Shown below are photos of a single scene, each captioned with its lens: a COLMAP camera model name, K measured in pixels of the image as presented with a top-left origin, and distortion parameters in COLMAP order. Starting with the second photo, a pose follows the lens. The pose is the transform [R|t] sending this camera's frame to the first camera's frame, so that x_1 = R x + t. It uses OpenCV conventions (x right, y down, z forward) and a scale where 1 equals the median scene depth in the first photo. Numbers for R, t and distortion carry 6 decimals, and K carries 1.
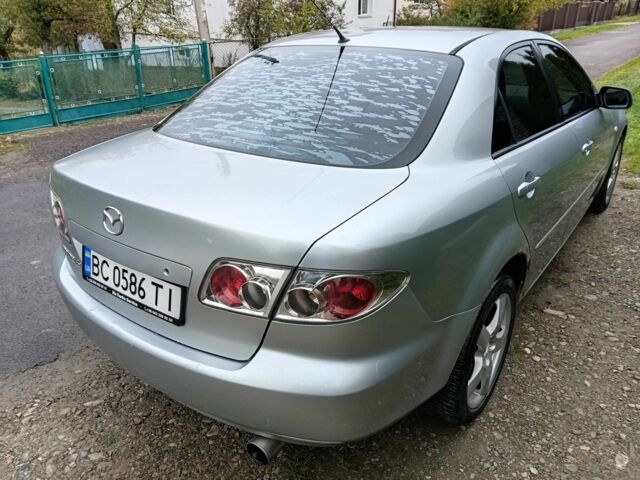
lens RADIAL K [[495.3, 0, 320.0], [0, 495.3, 240.0], [0, 0, 1]] dist [0.042766, -0.089701]
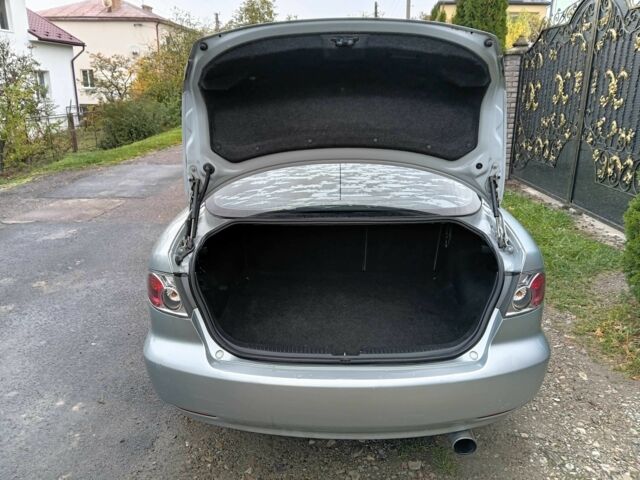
lens RADIAL K [[495.3, 0, 320.0], [0, 495.3, 240.0], [0, 0, 1]] dist [0.042766, -0.089701]
pose [[0.813950, -0.158962, 0.558764, -0.951723], [0.239446, 0.968133, -0.073378, -0.049847], [-0.529293, 0.193519, 0.826074, 0.085472]]
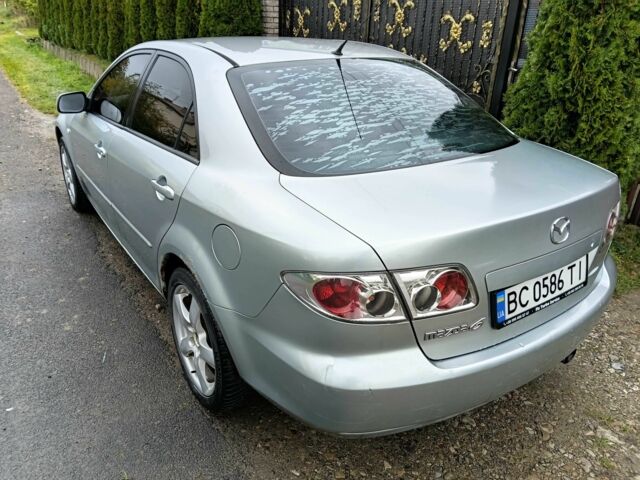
lens RADIAL K [[495.3, 0, 320.0], [0, 495.3, 240.0], [0, 0, 1]] dist [0.042766, -0.089701]
pose [[0.321756, -0.367472, 0.872604, -1.334955], [0.367522, 0.897822, 0.242575, -0.410049], [-0.872583, 0.242652, 0.423933, 0.890326]]
